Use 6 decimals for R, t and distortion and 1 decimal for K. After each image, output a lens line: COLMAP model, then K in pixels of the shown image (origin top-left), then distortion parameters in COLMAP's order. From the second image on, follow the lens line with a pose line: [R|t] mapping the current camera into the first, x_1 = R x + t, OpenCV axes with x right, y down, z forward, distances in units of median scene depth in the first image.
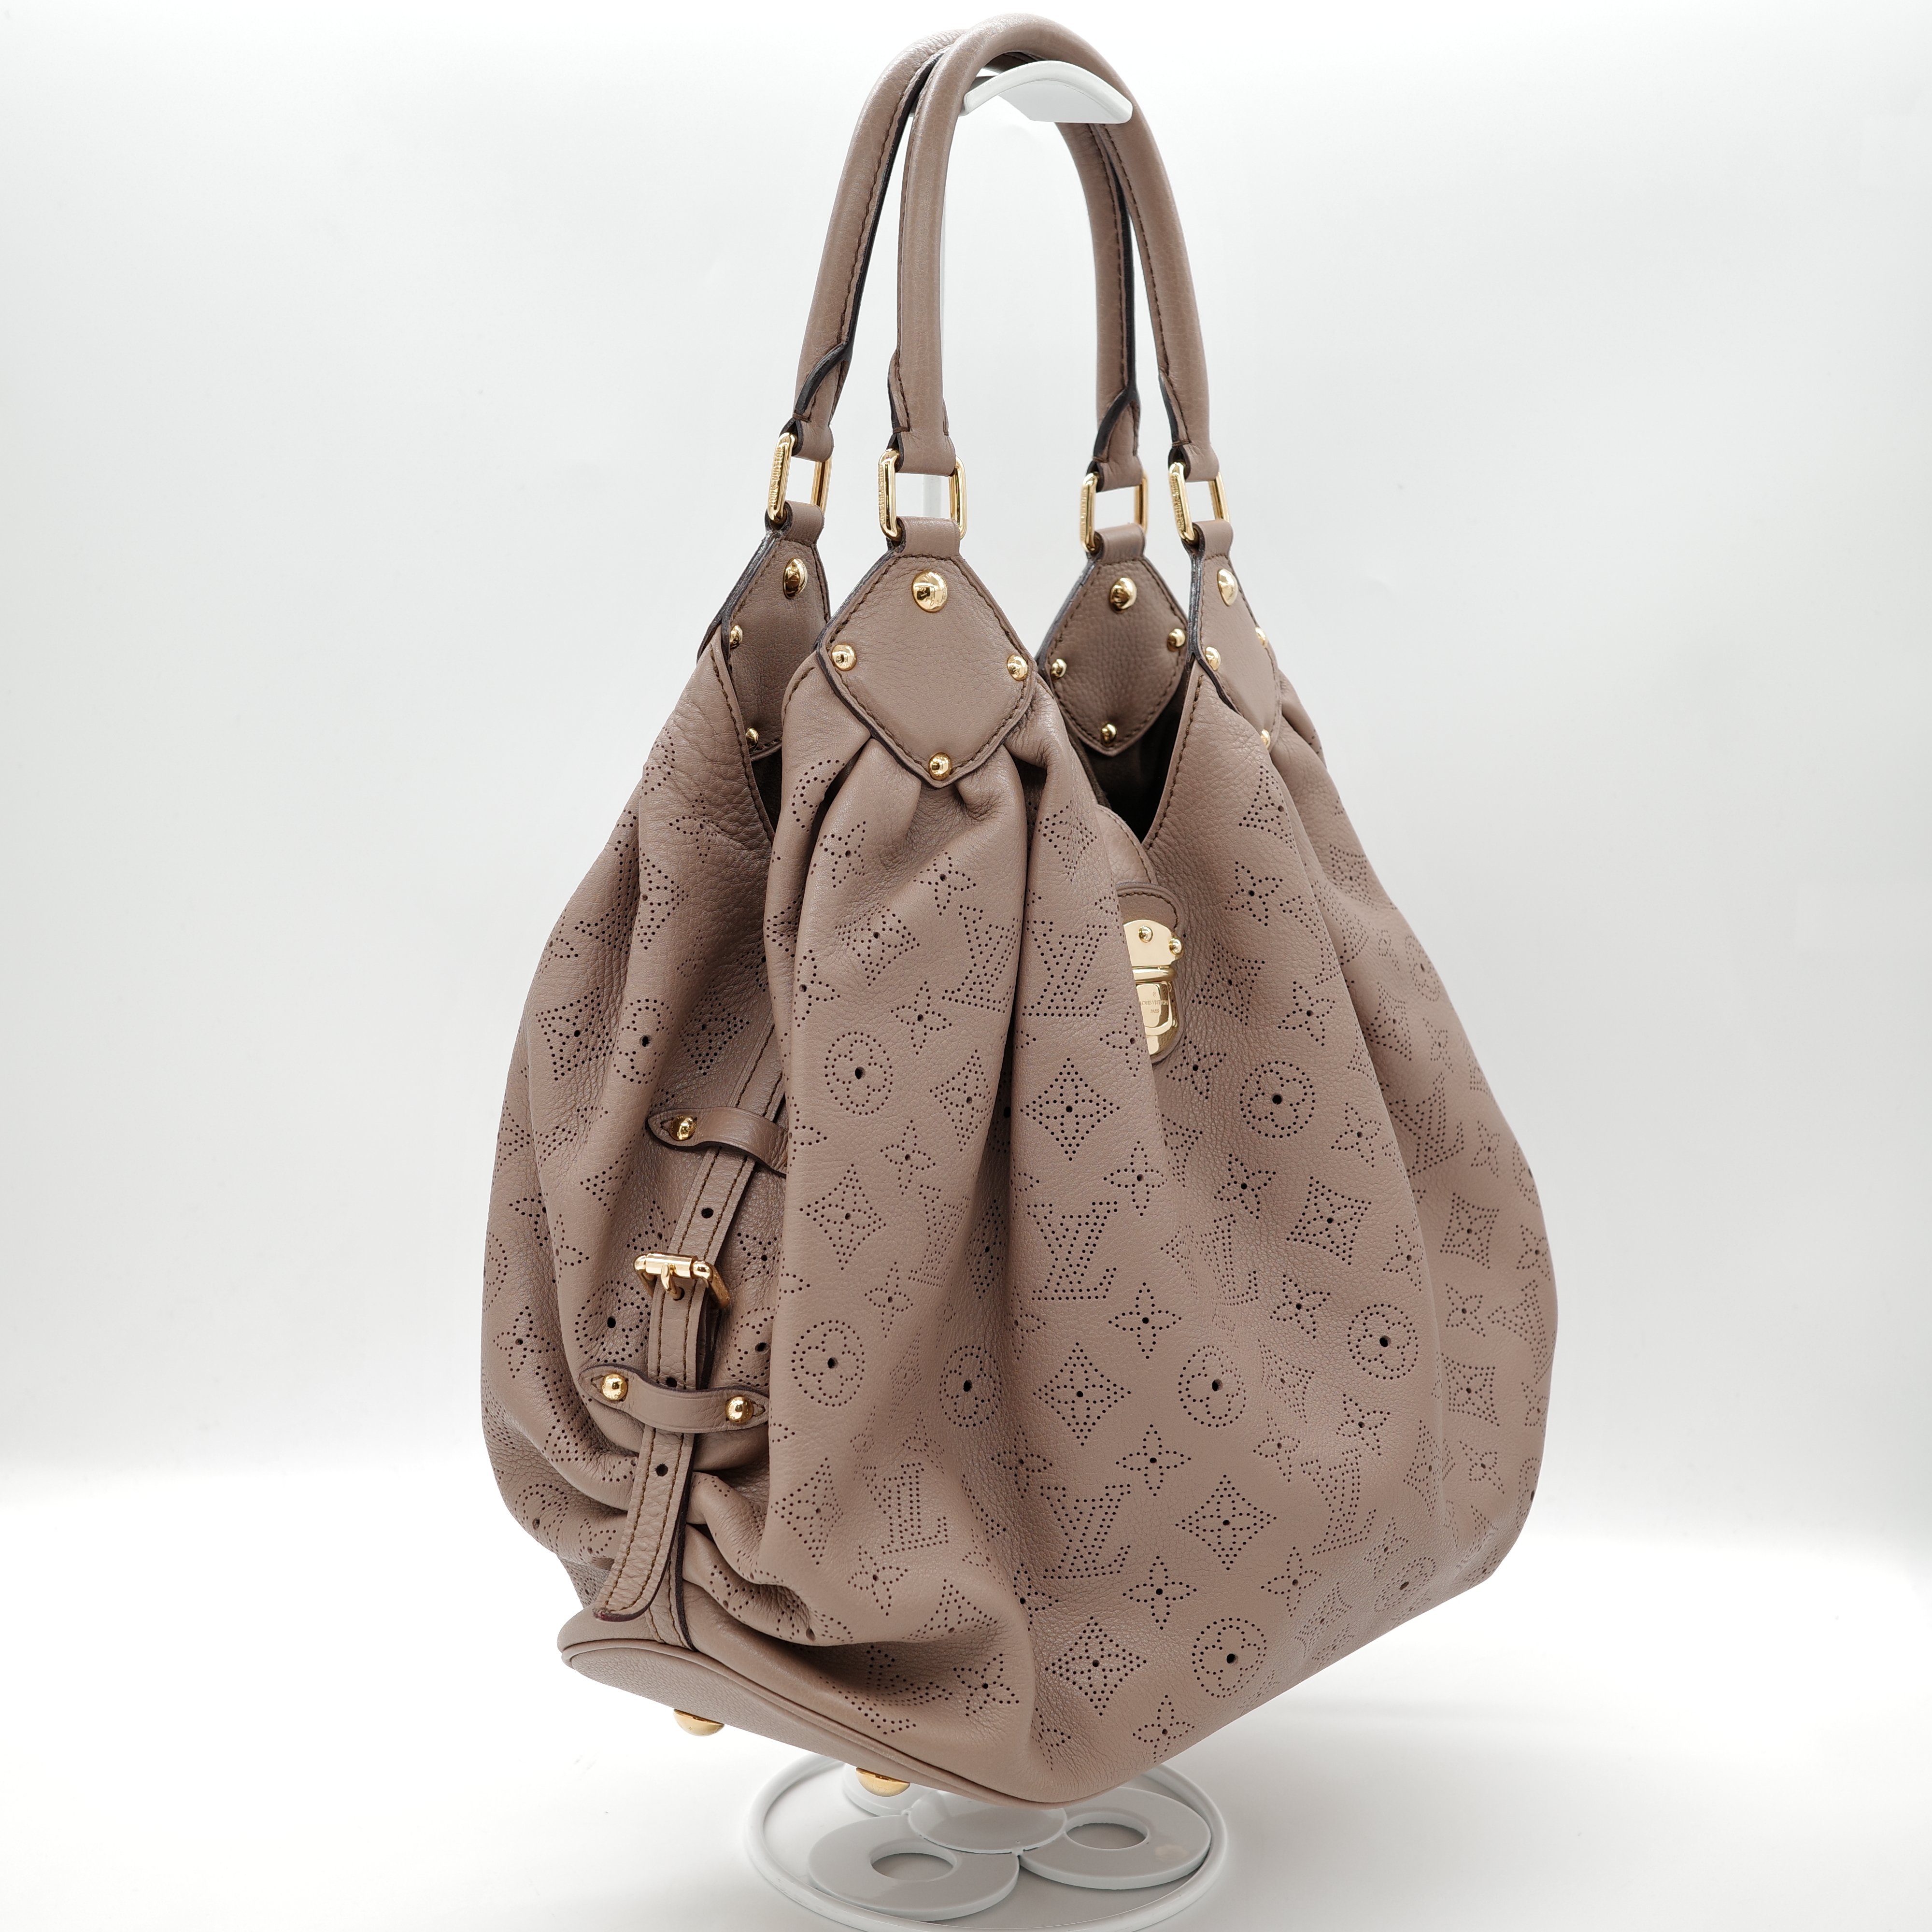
lens RADIAL K [[3802.2, 0, 1039.7], [0, 3802.2, 937.7], [0, 0, 1]] dist [0.076572, 0.000000]
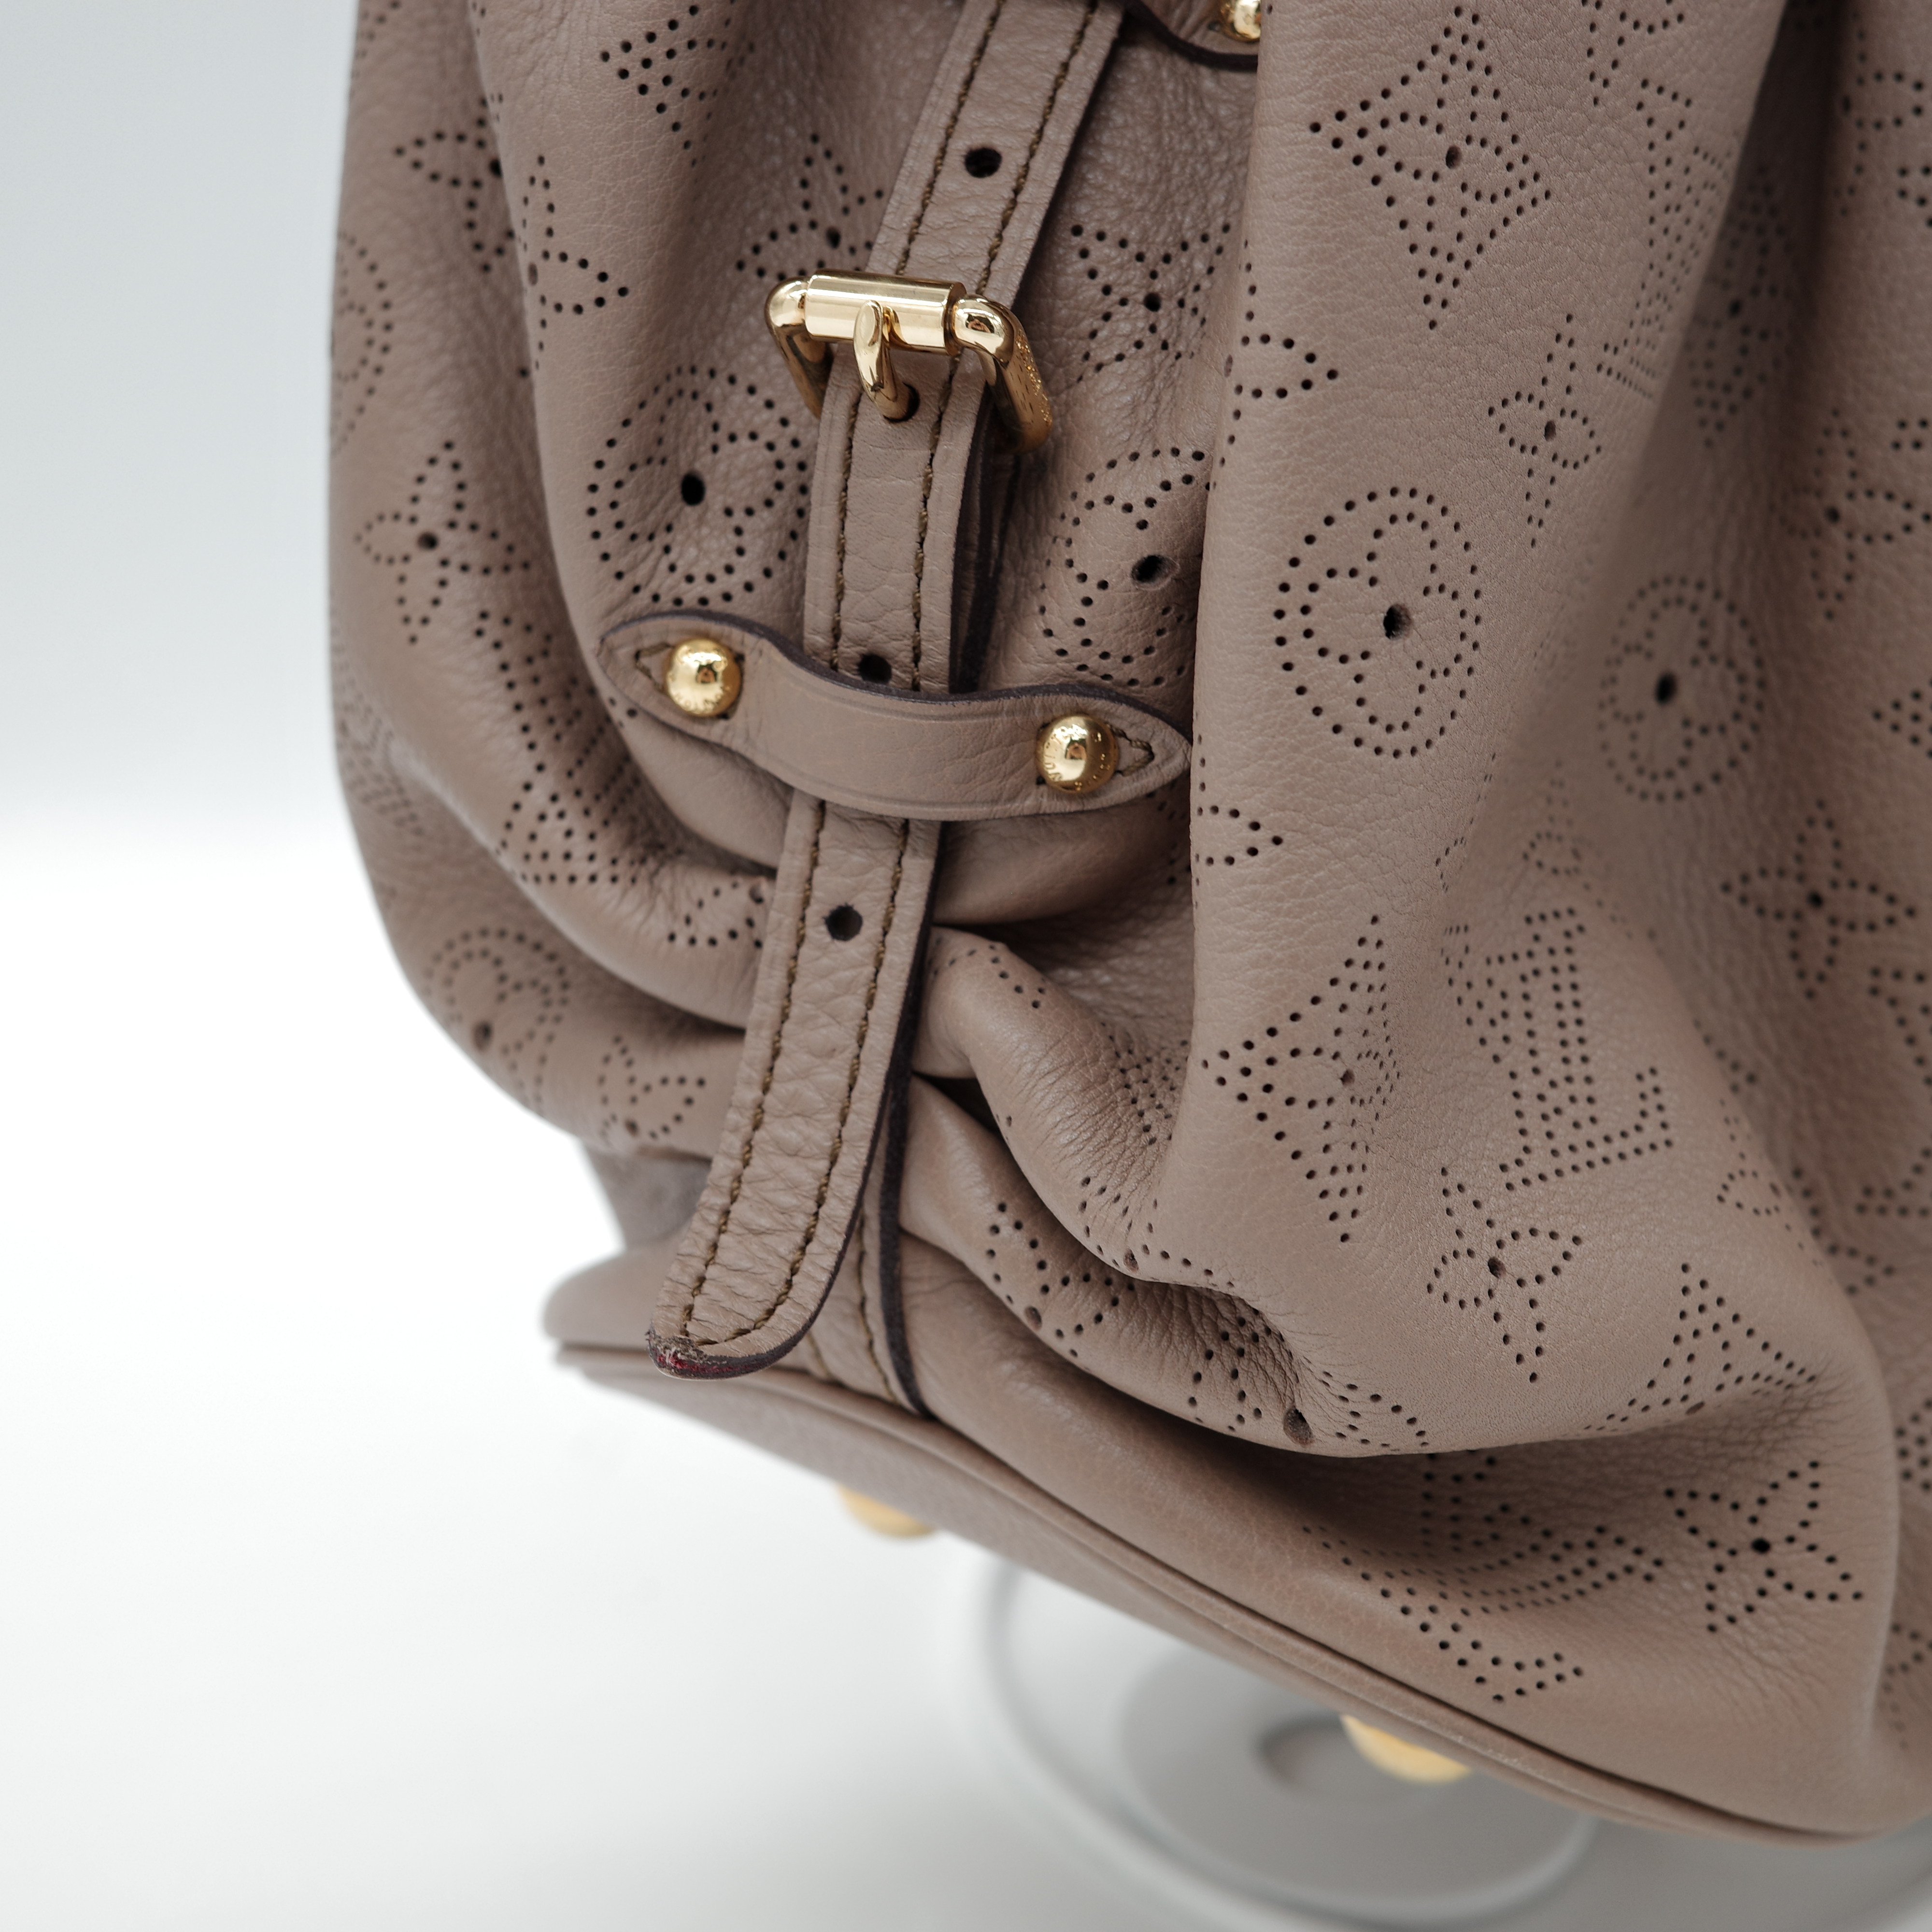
lens RADIAL K [[3802.2, 0, 958.8], [0, 3802.2, 965.1], [0, 0, 1]] dist [0.076572, 0.000000]
pose [[0.999732, 0.020077, -0.011542, -0.084694], [-0.017314, 0.978978, 0.203232, 0.073798], [0.015380, -0.202977, 0.979063, 0.664201]]
